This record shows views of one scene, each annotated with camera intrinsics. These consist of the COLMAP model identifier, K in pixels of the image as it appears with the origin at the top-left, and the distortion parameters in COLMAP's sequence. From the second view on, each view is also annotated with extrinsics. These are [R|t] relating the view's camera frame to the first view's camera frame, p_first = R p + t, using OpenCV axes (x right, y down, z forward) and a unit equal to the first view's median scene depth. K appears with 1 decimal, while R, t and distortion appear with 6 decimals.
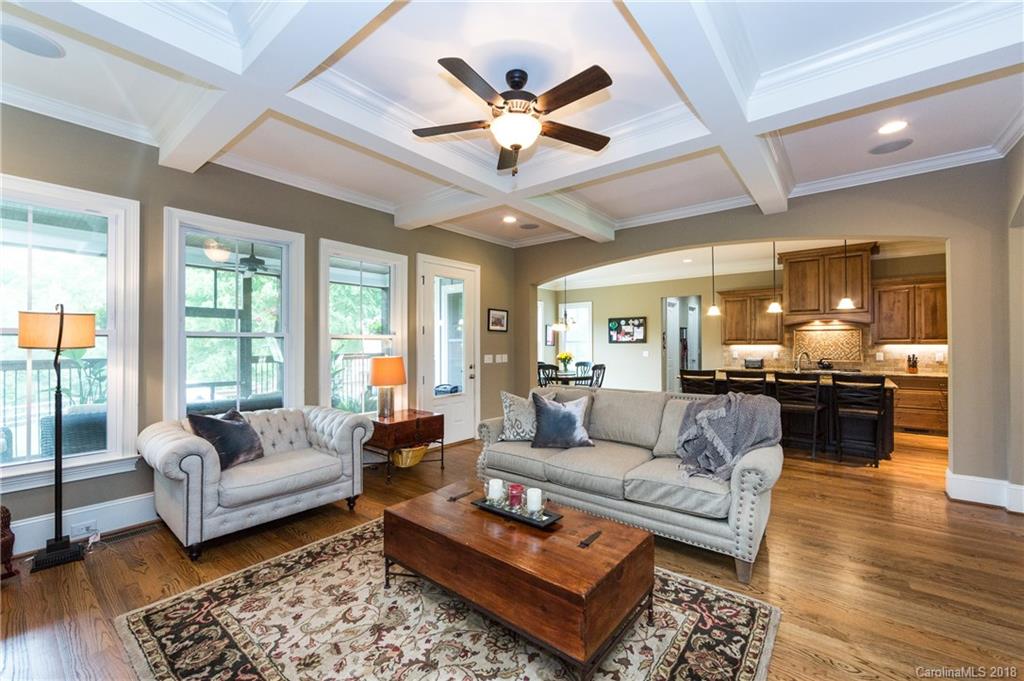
lens RADIAL K [[407.8, 0, 506.2], [0, 407.8, 340.4], [0, 0, 1]] dist [-0.003221, -0.000818]
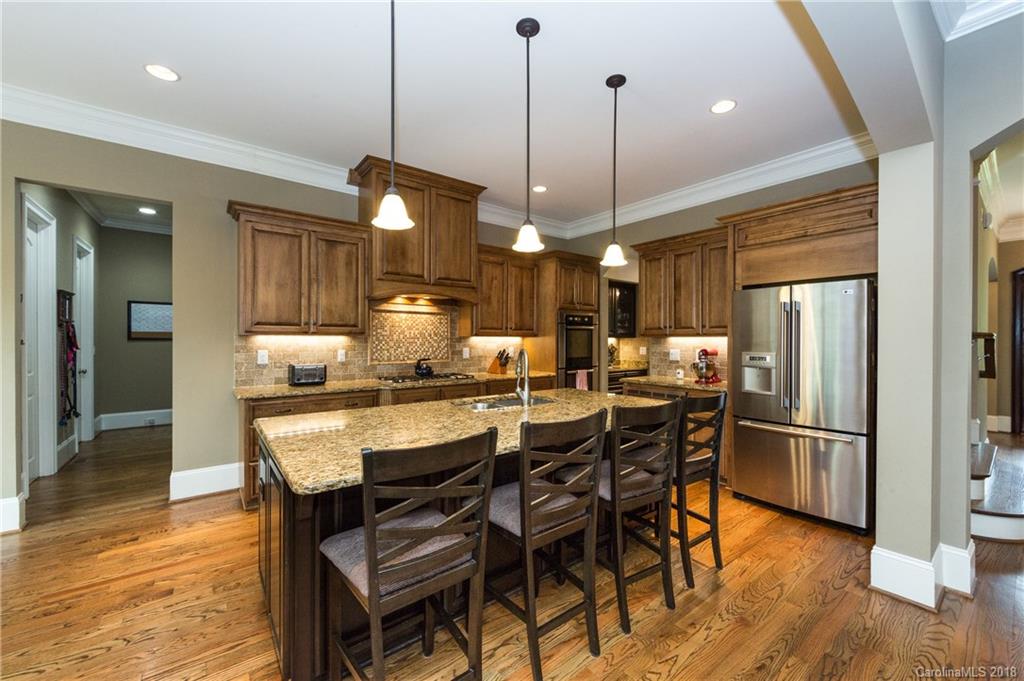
lens RADIAL K [[407.8, 0, 502.7], [0, 407.8, 343.2], [0, 0, 1]] dist [-0.003221, -0.000818]
pose [[0.225130, -0.004186, 0.974320, 0.208734], [-0.008199, 0.999947, 0.006191, 0.016181], [-0.974294, -0.009382, 0.225083, 0.714338]]
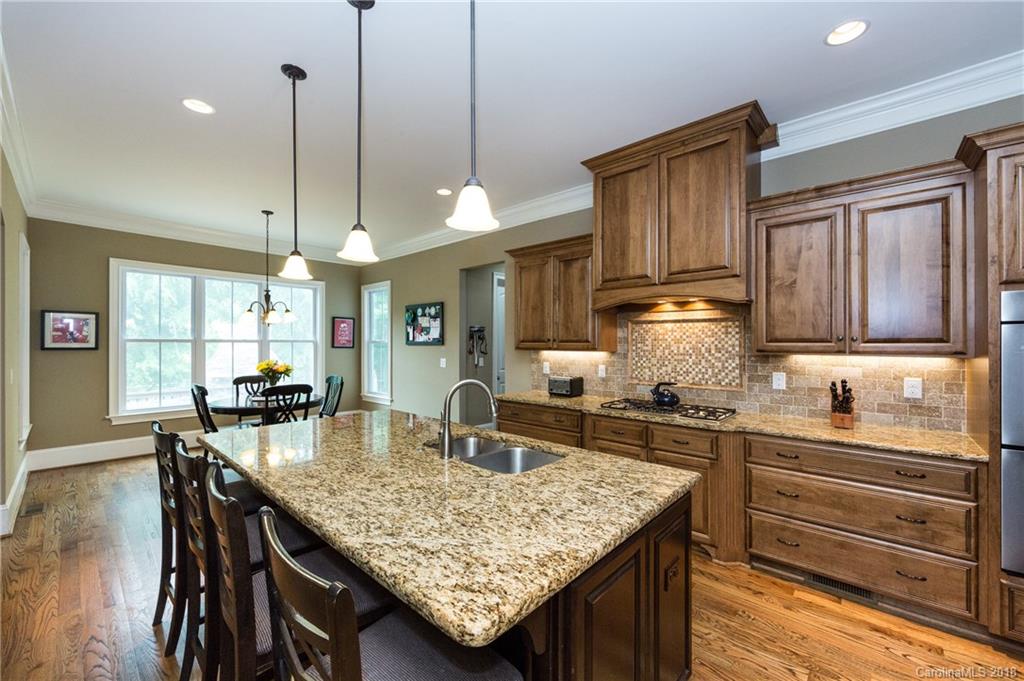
lens RADIAL K [[407.8, 0, 517.9], [0, 407.8, 341.5], [0, 0, 1]] dist [-0.003221, -0.000818]
pose [[0.999006, 0.002334, -0.044521, 0.608181], [-0.002054, 0.999978, 0.006337, -0.004063], [0.044535, -0.006239, 0.998988, 0.510402]]
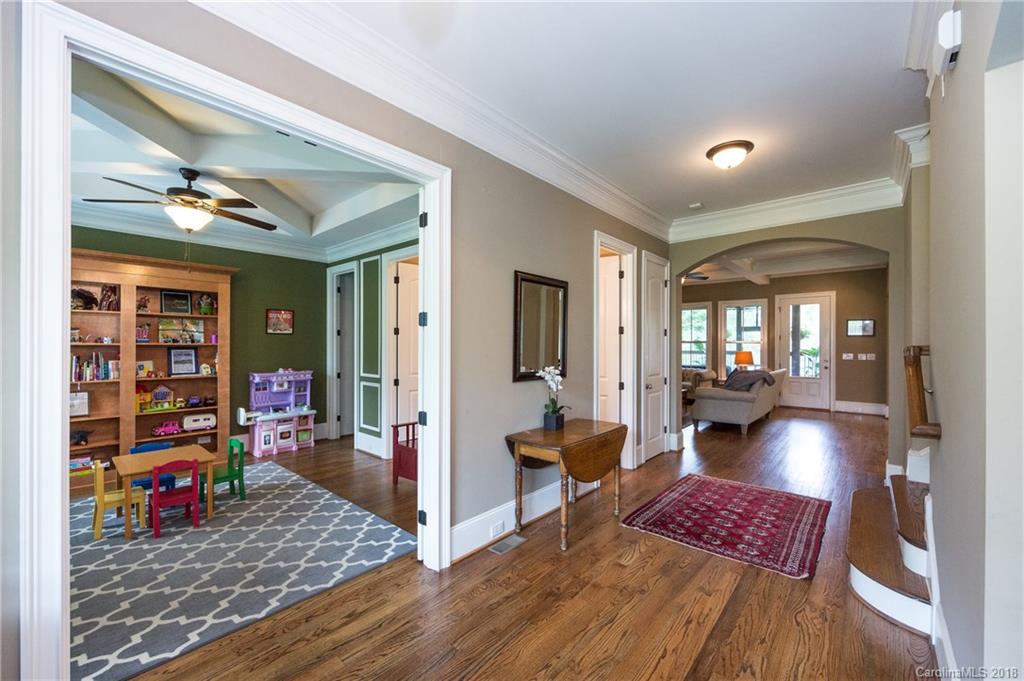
lens RADIAL K [[407.8, 0, 518.2], [0, 407.8, 343.7], [0, 0, 1]] dist [-0.003221, -0.000818]
pose [[-0.018774, -0.005148, -0.999811, 1.130308], [0.006496, 0.999965, -0.005270, 0.002095], [0.999803, -0.006594, -0.018740, -0.076175]]
